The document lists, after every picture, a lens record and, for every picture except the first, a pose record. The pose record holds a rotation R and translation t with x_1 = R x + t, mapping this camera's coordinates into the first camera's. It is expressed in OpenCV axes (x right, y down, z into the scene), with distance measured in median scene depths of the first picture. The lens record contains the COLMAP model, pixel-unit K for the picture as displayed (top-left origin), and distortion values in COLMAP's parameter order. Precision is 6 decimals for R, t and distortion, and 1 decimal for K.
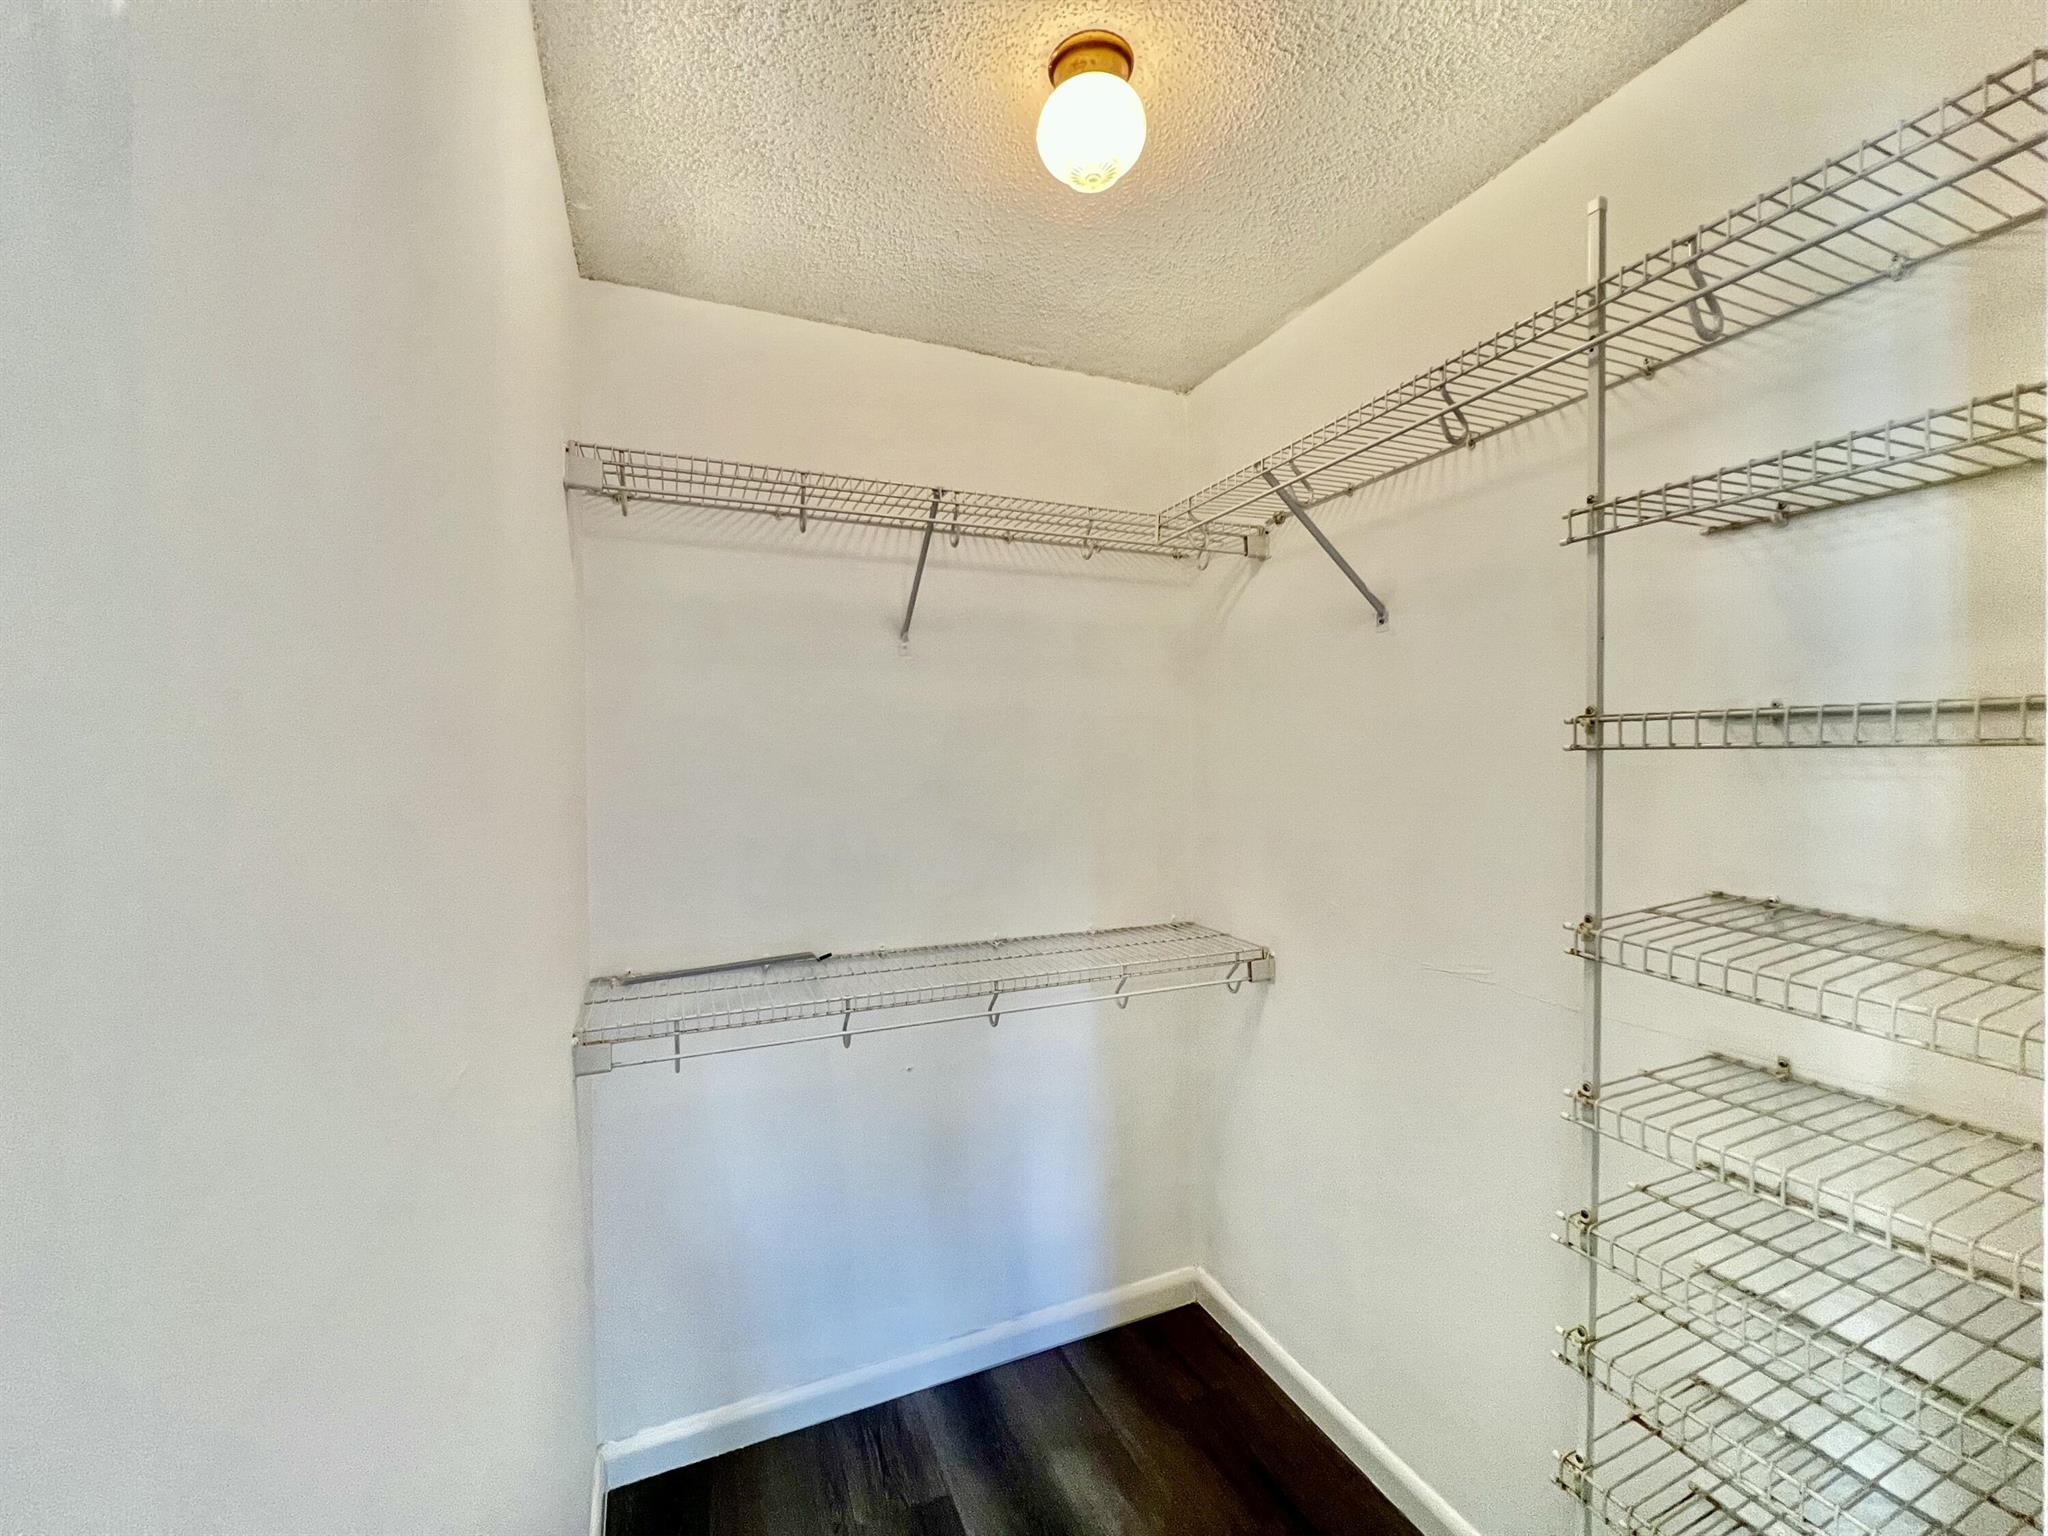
lens RADIAL K [[824.0, 0, 1024.8], [0, 824.0, 764.2], [0, 0, 1]] dist [0.002090, -0.000194]
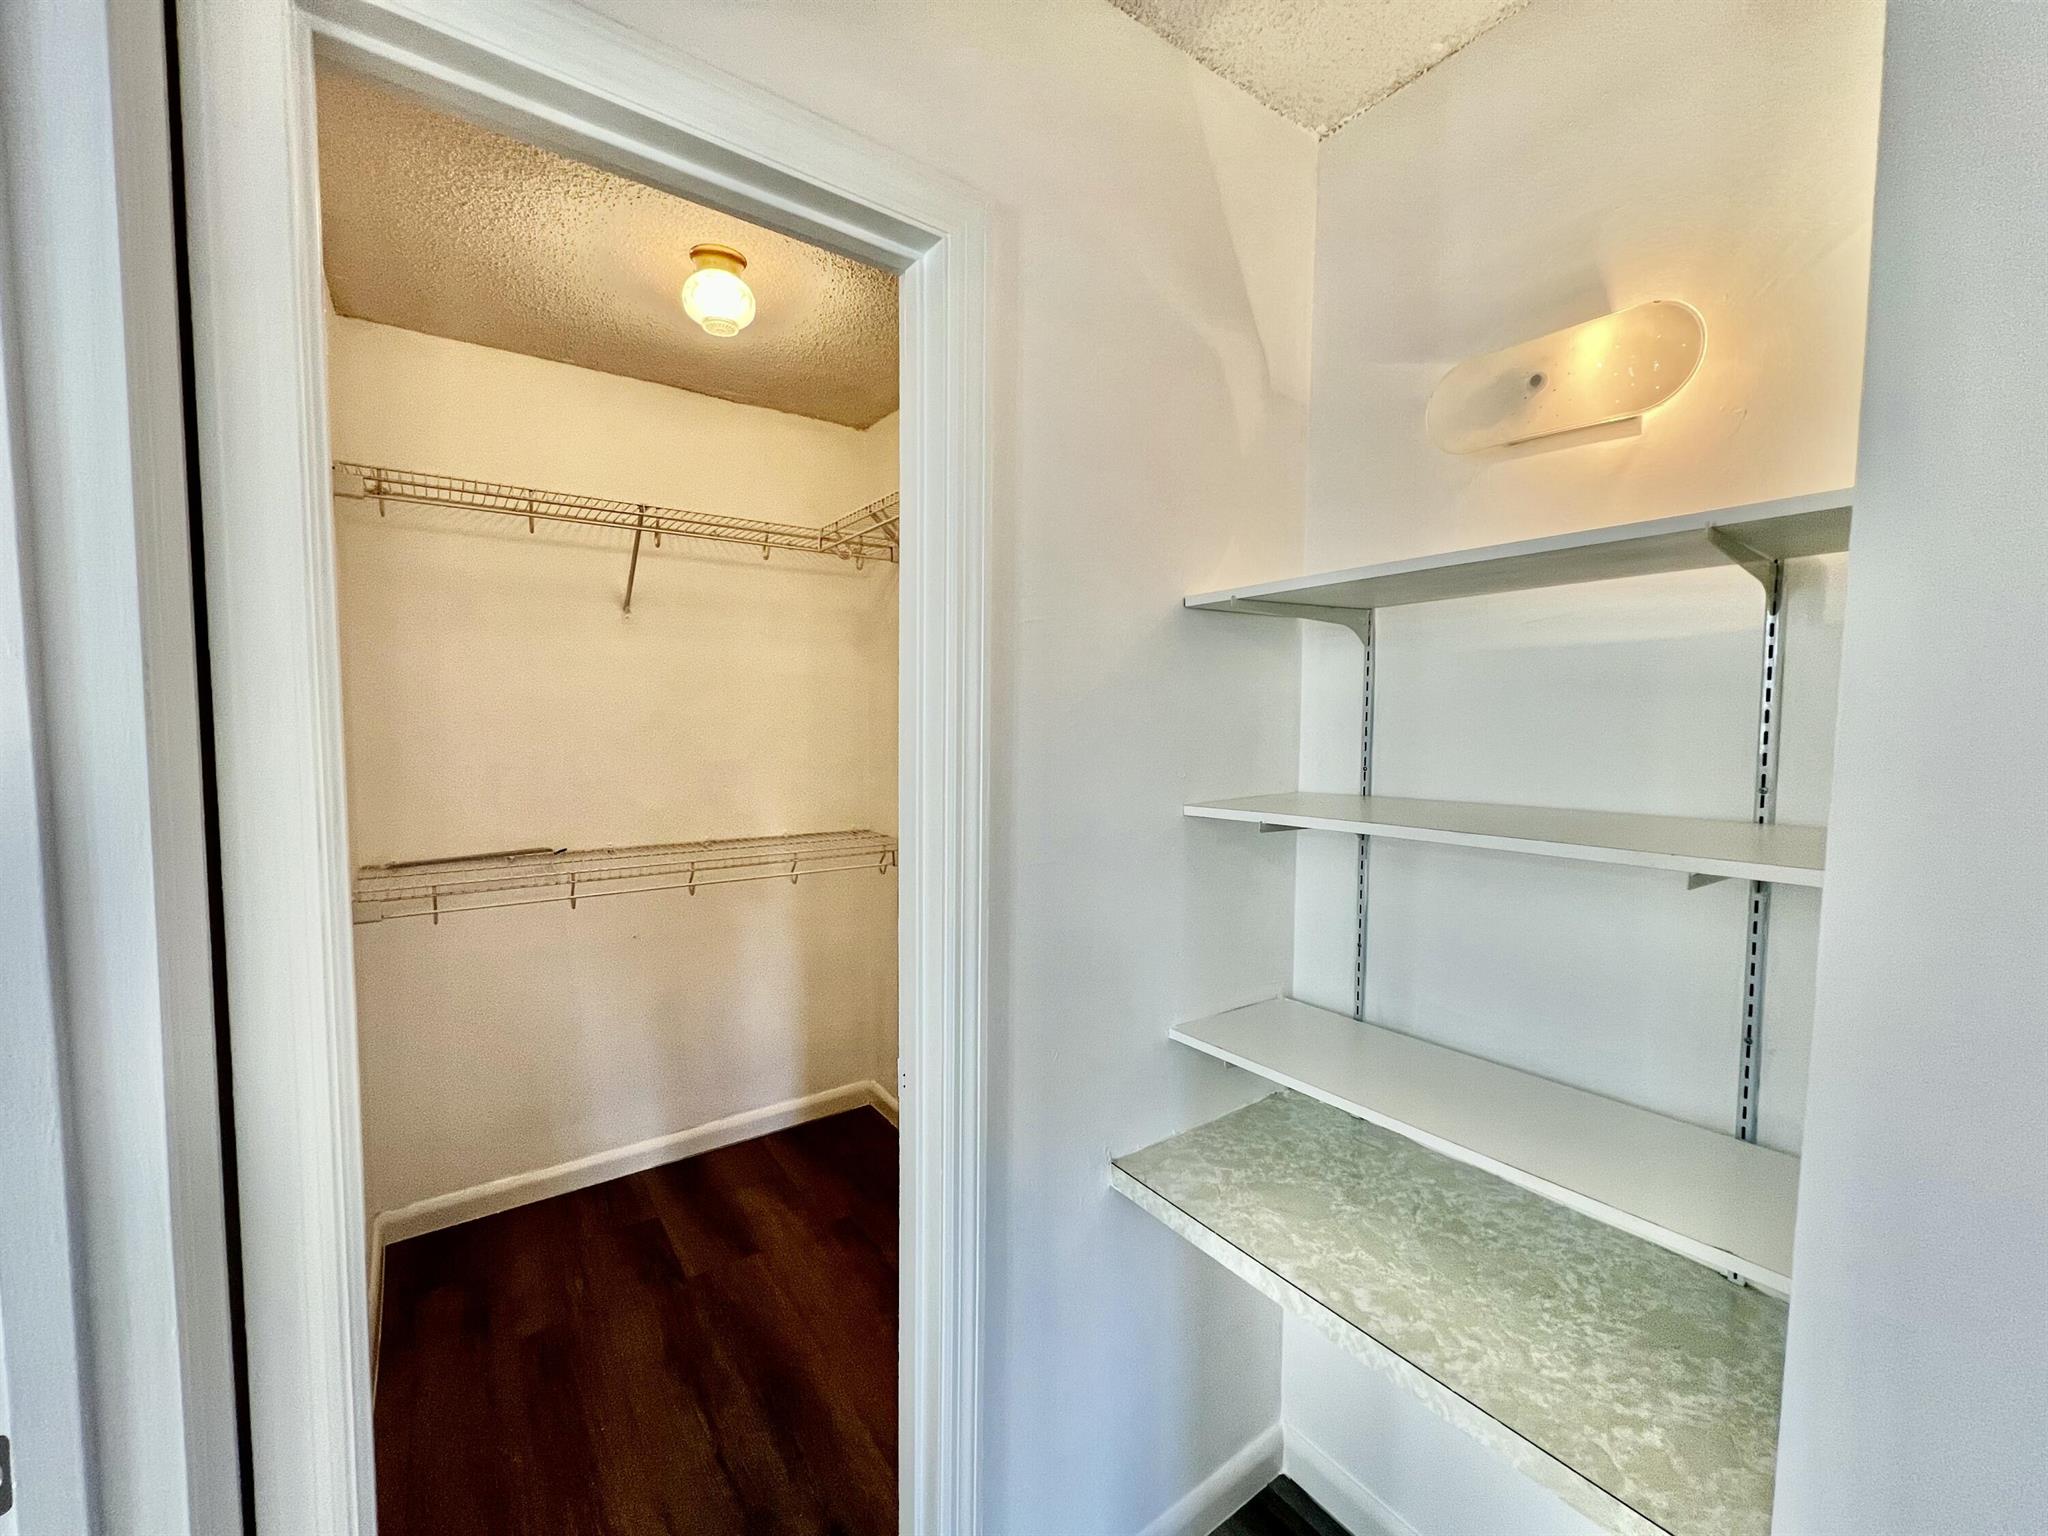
lens RADIAL K [[824.0, 0, 1023.5], [0, 824.0, 764.2], [0, 0, 1]] dist [0.002090, -0.000194]
pose [[0.976686, 0.002807, 0.214653, 0.210149], [-0.014186, 0.998573, 0.051490, 0.015631], [-0.214202, -0.053335, 0.975332, -0.472194]]
